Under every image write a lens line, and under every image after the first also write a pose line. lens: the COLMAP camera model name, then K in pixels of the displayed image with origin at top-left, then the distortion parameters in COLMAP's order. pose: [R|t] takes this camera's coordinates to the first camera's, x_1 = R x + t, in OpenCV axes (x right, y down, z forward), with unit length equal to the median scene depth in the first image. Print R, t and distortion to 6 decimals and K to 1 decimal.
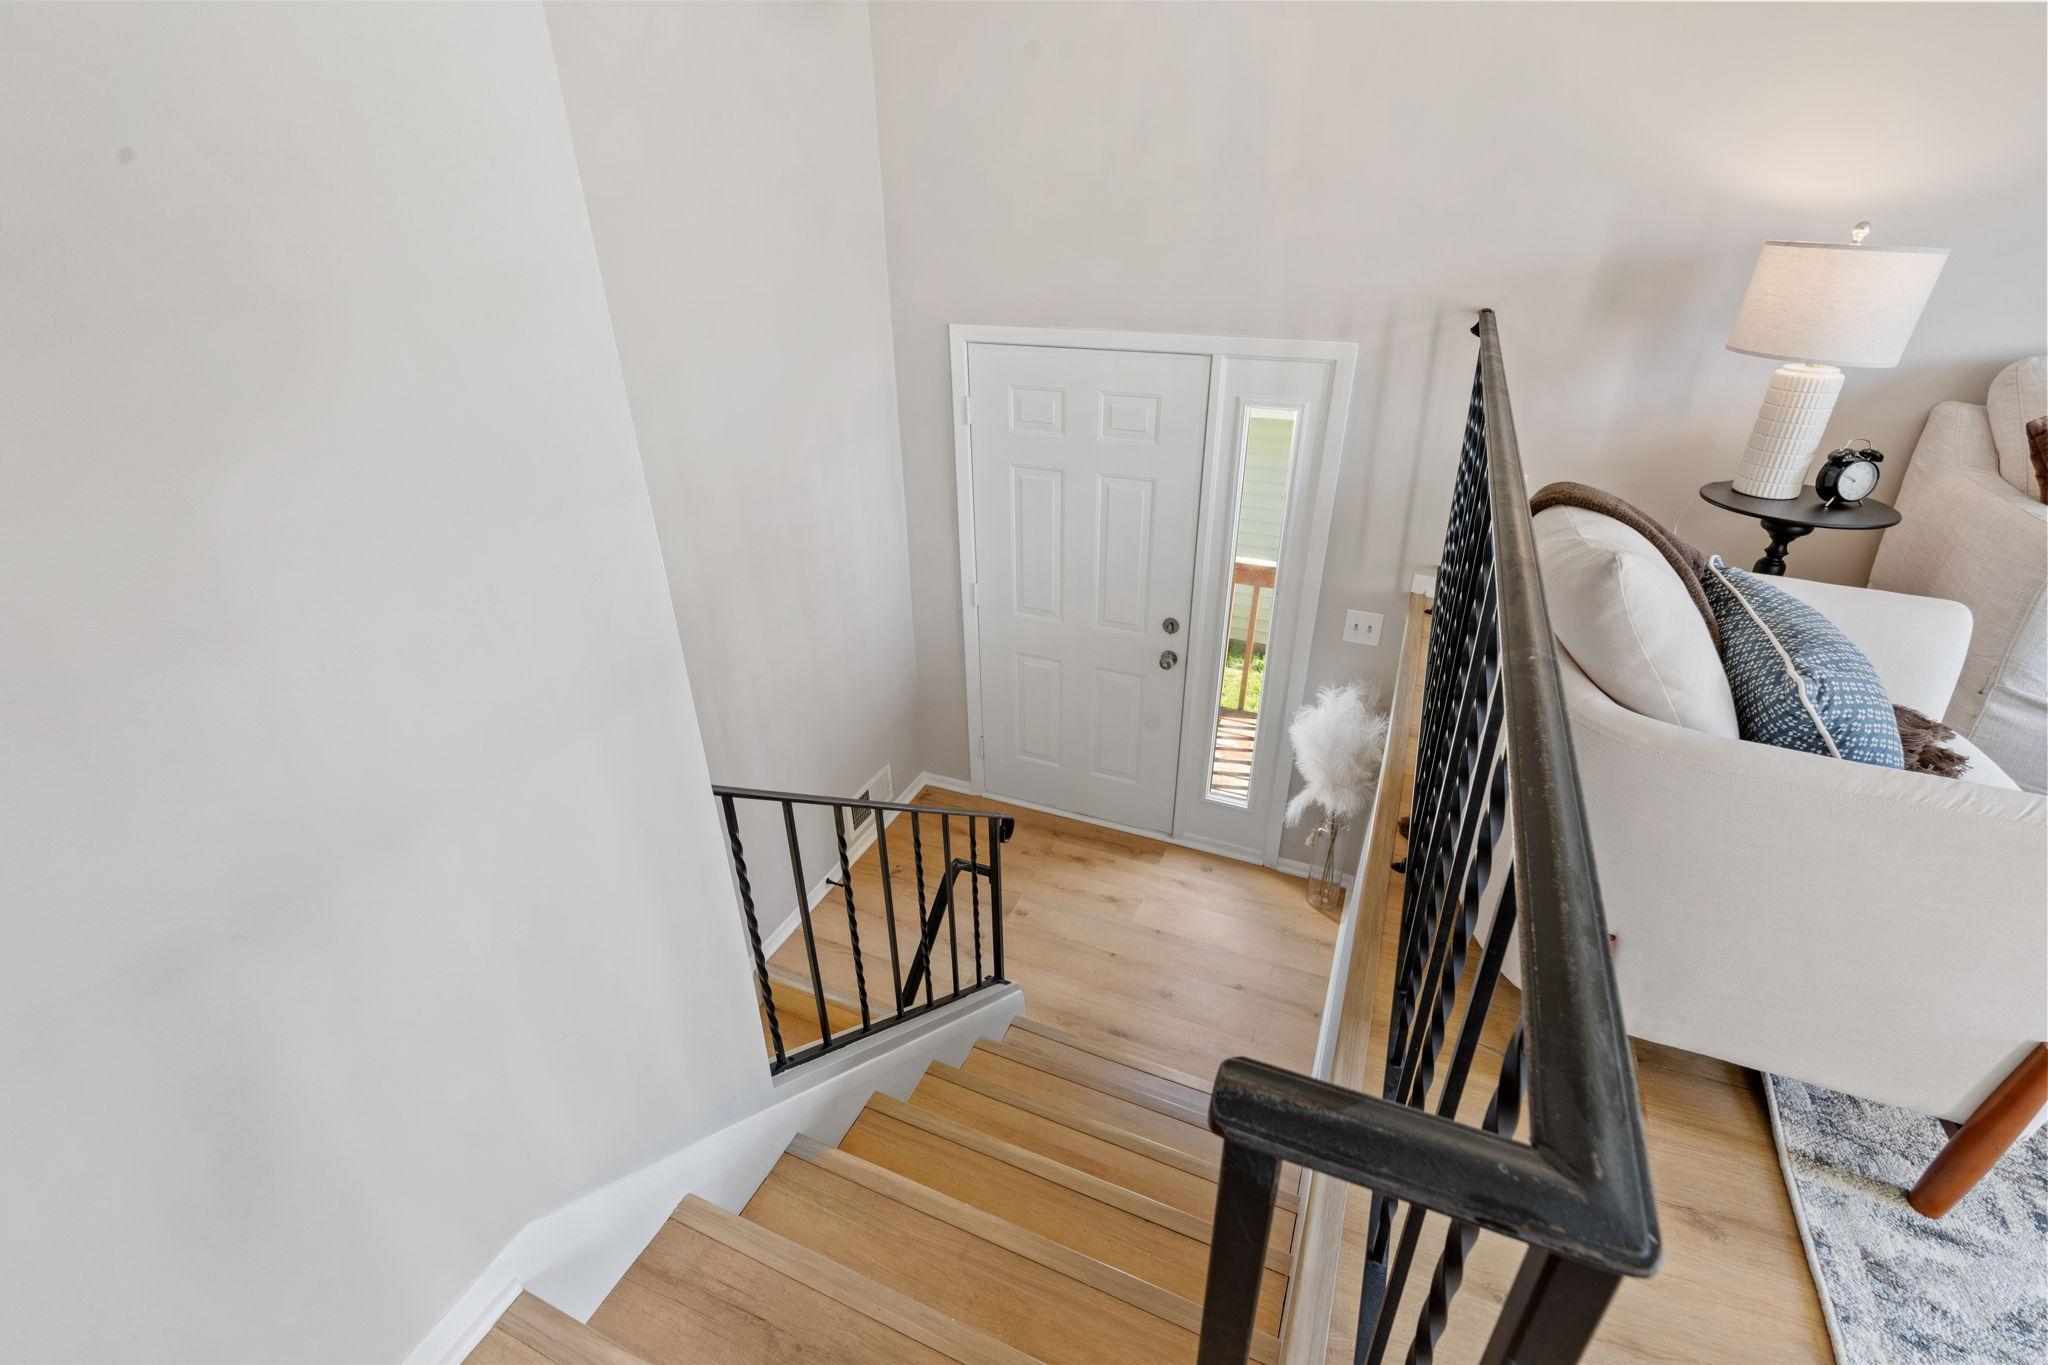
lens RADIAL K [[910.8, 0, 1017.2], [0, 910.8, 689.4], [0, 0, 1]] dist [-0.013383, 0.004392]
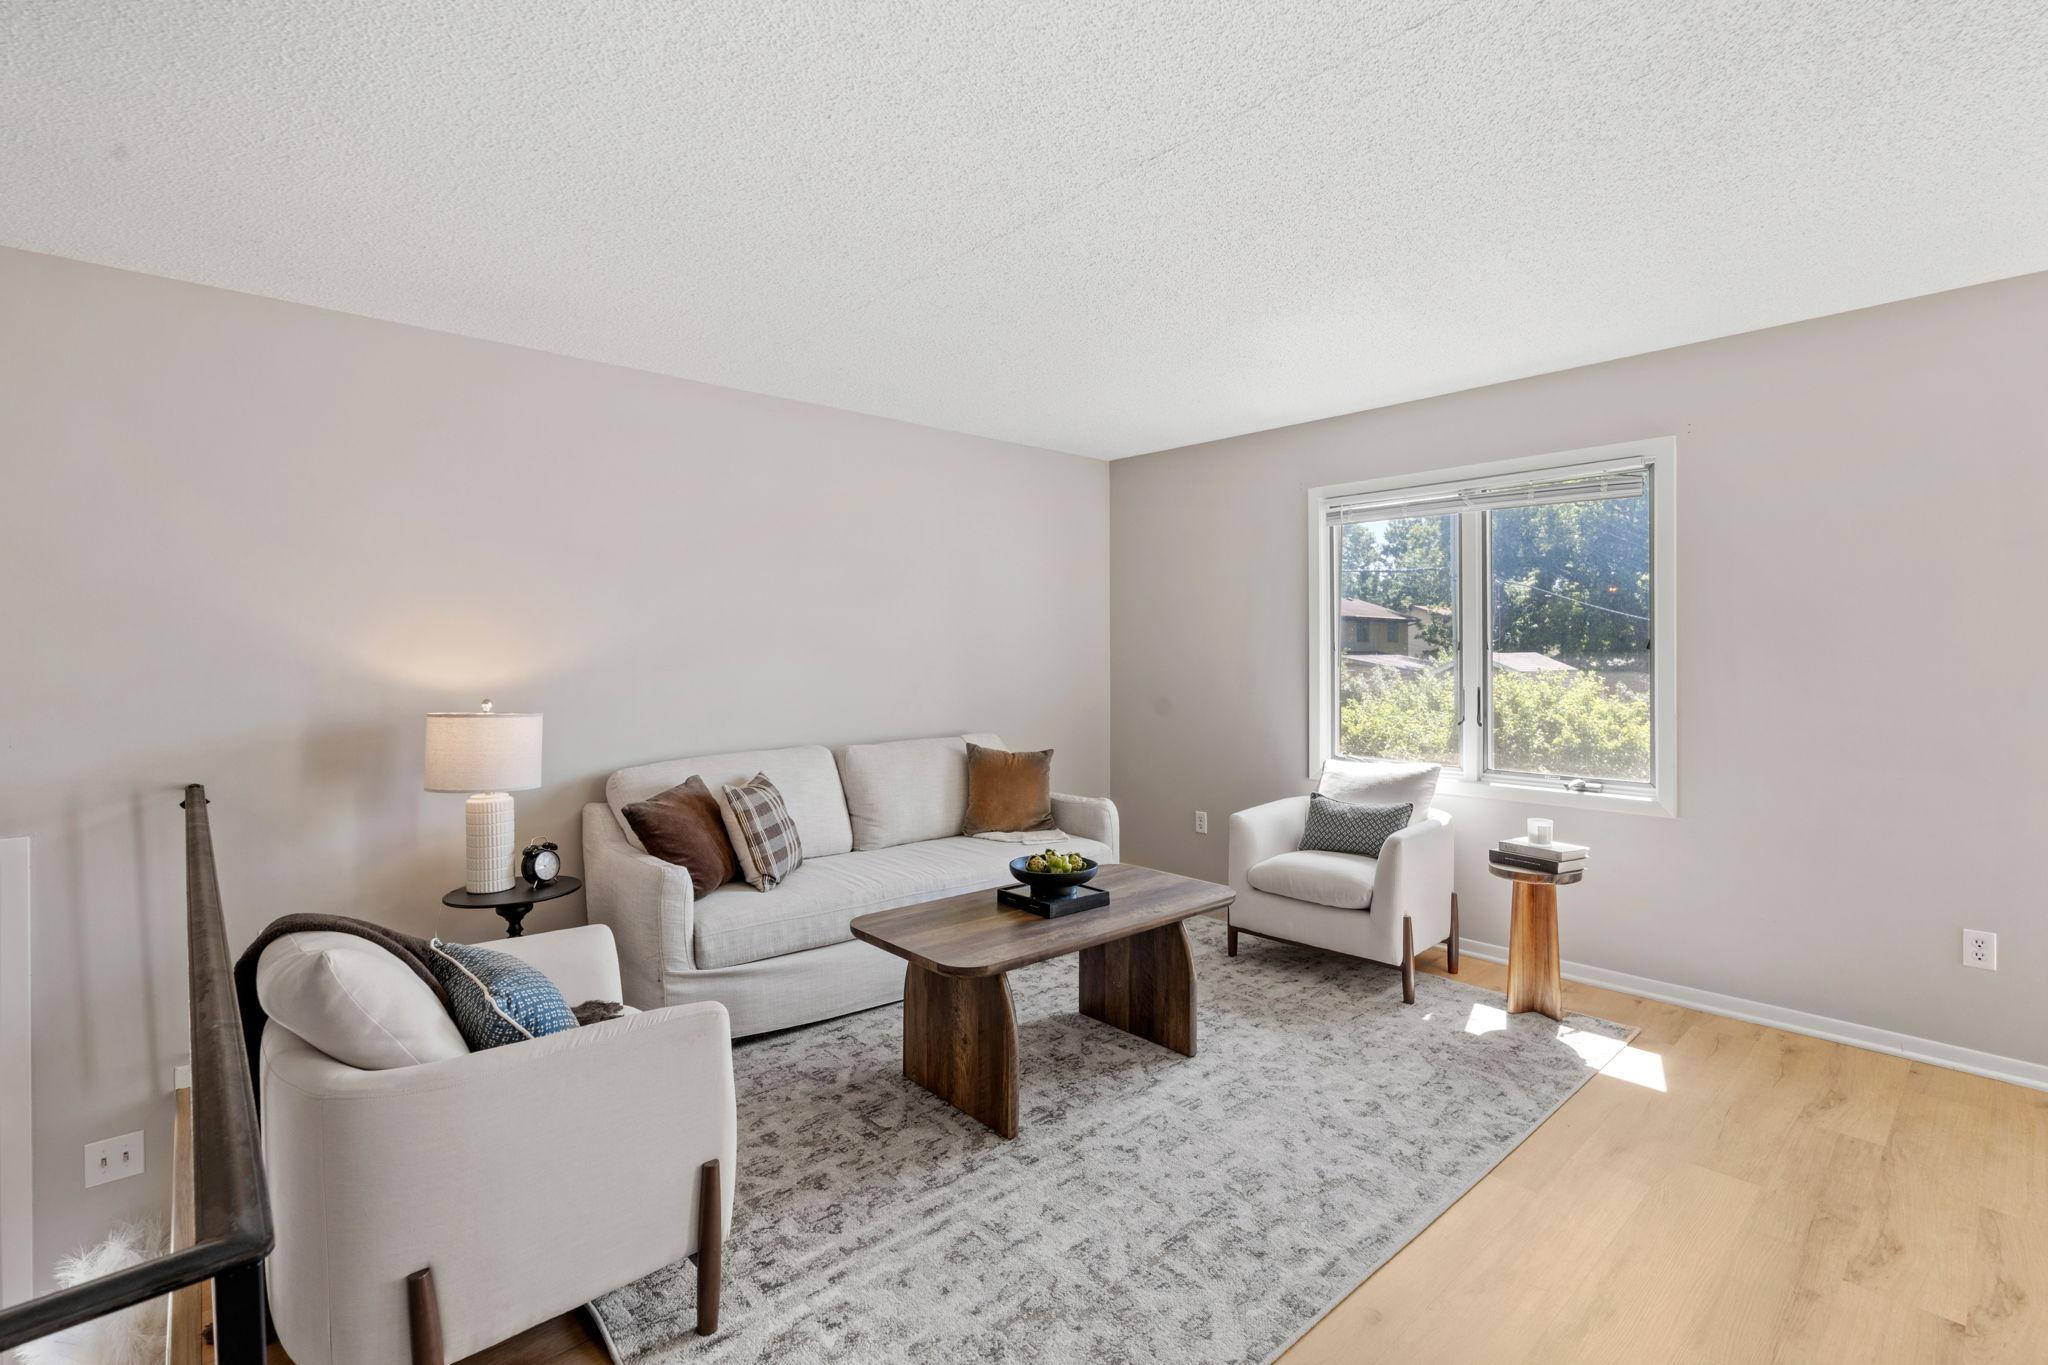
lens RADIAL K [[927.0, 0, 1022.6], [0, 927.0, 652.3], [0, 0, 1]] dist [-0.009957, 0.001456]
pose [[0.406491, 0.010932, 0.913590, -0.083948], [0.440696, 0.873573, -0.206536, 0.124580], [-0.800345, 0.486570, 0.350281, -0.301415]]
